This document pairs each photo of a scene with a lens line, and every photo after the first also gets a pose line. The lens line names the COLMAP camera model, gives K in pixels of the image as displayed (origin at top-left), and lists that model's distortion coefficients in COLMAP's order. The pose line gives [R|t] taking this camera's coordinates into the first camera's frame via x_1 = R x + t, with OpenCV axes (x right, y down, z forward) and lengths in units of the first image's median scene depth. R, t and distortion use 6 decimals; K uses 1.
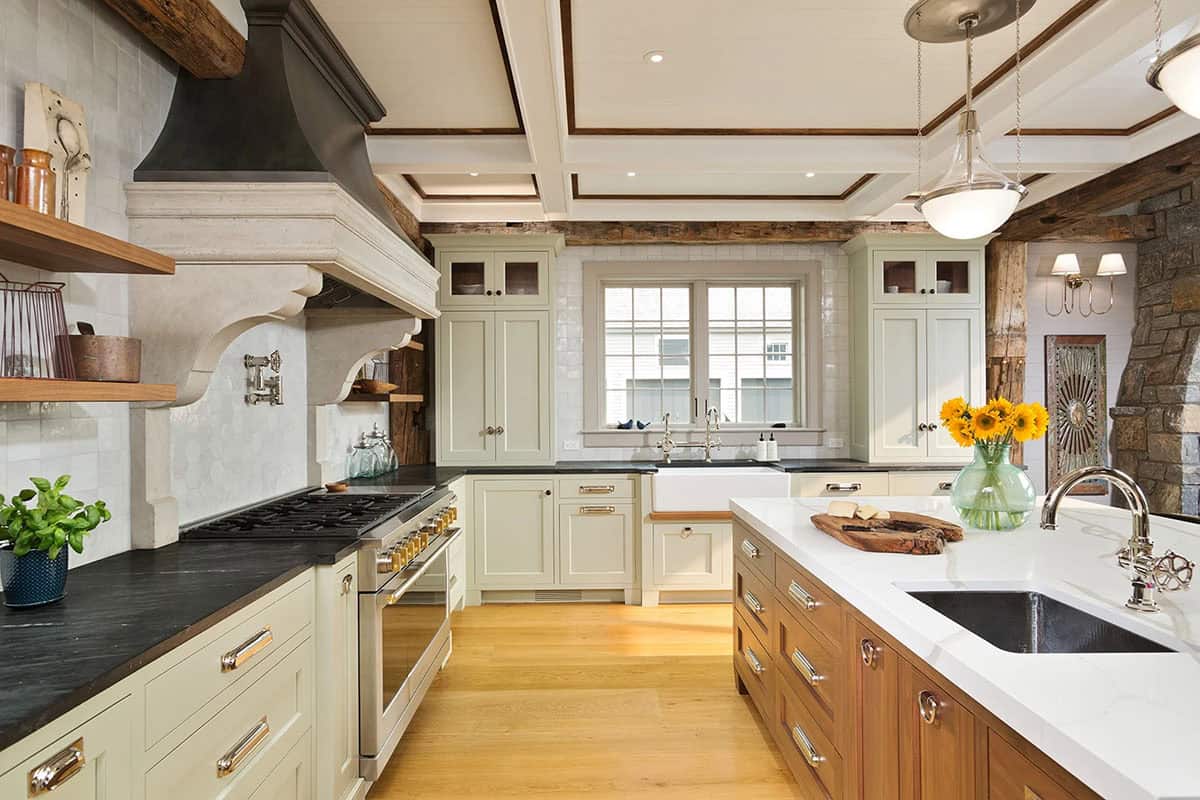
lens RADIAL K [[685.6, 0, 596.8], [0, 685.6, 400.2], [0, 0, 1]] dist [-0.019165, 0.000591]
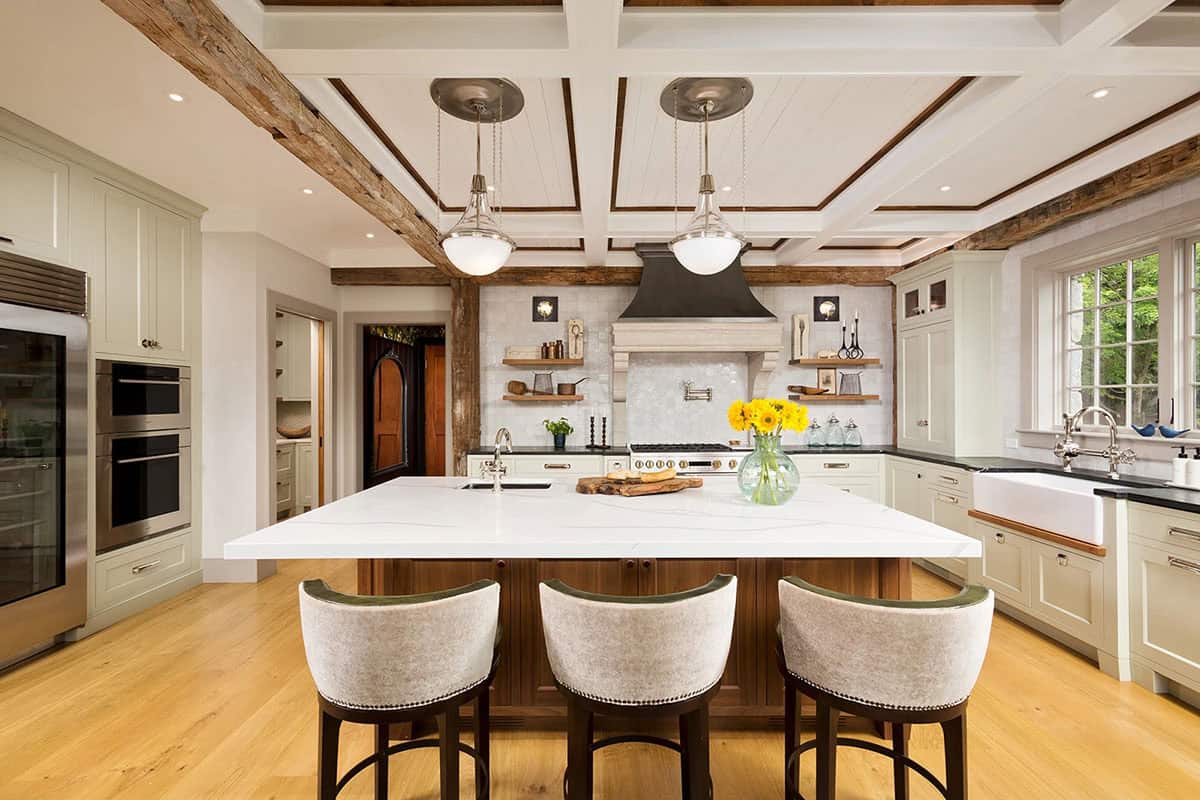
lens RADIAL K [[548.3, 0, 602.2], [0, 548.3, 401.0], [0, 0, 1]] dist [0.011974, 0.001134]
pose [[0.002952, 0.004170, -0.999987, 0.814412], [0.002756, 0.999987, 0.004178, -0.002486], [0.999992, -0.002768, 0.002941, 0.408469]]
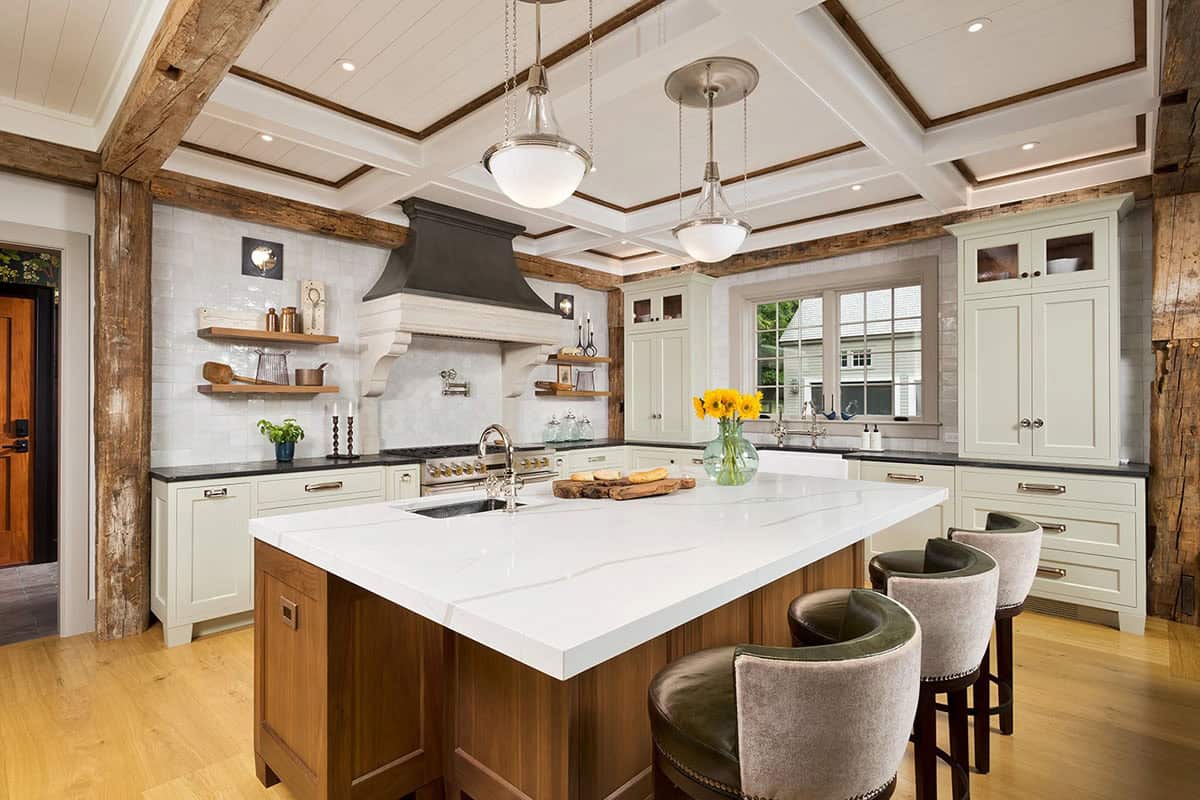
lens RADIAL K [[600.1, 0, 600.4], [0, 600.1, 401.0], [0, 0, 1]] dist [0.000039, 0.001541]
pose [[0.727624, 0.002691, -0.685971, 0.601240], [-0.001025, 0.999995, 0.002836, 0.008013], [0.685976, -0.001360, 0.727623, 0.016691]]
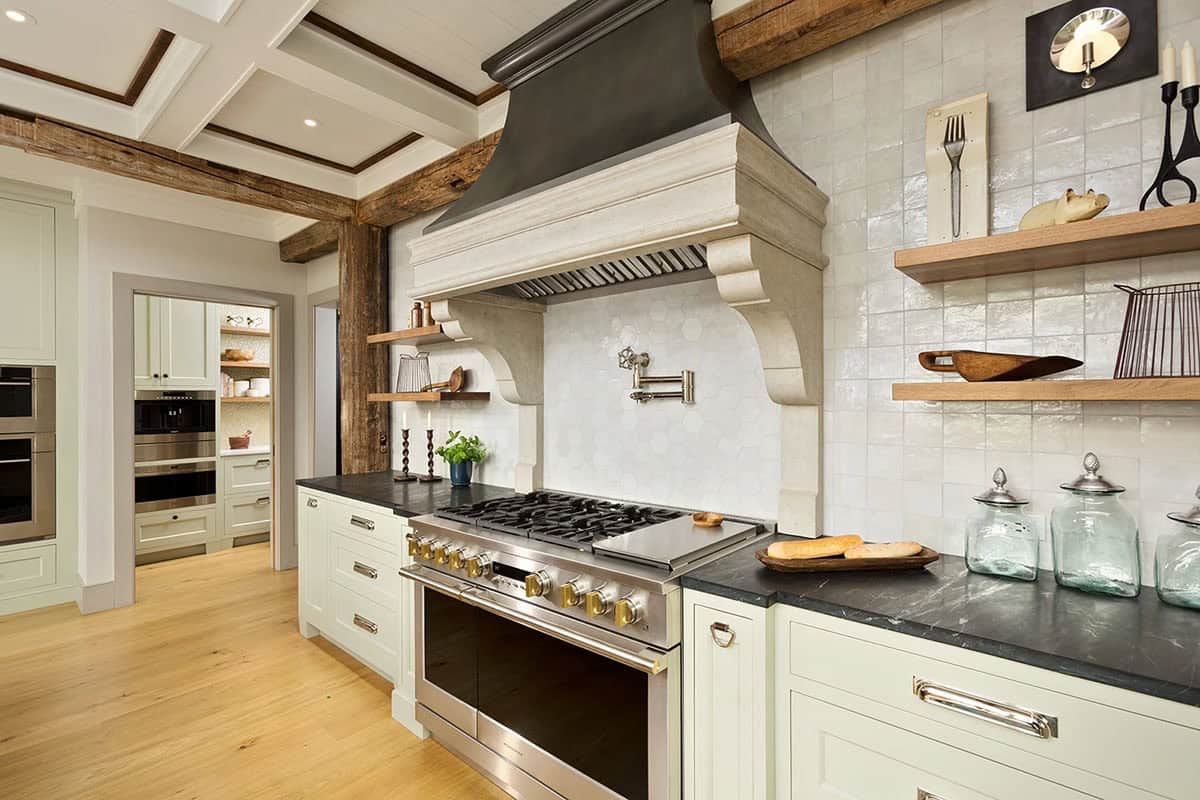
lens RADIAL K [[548.3, 0, 600.3], [0, 548.3, 396.0], [0, 0, 1]] dist [0.011974, 0.001134]
pose [[-0.655324, 0.010353, -0.755277, 0.082665], [0.010609, 0.999934, 0.004502, -0.005532], [0.755273, -0.005062, -0.655390, 0.866645]]
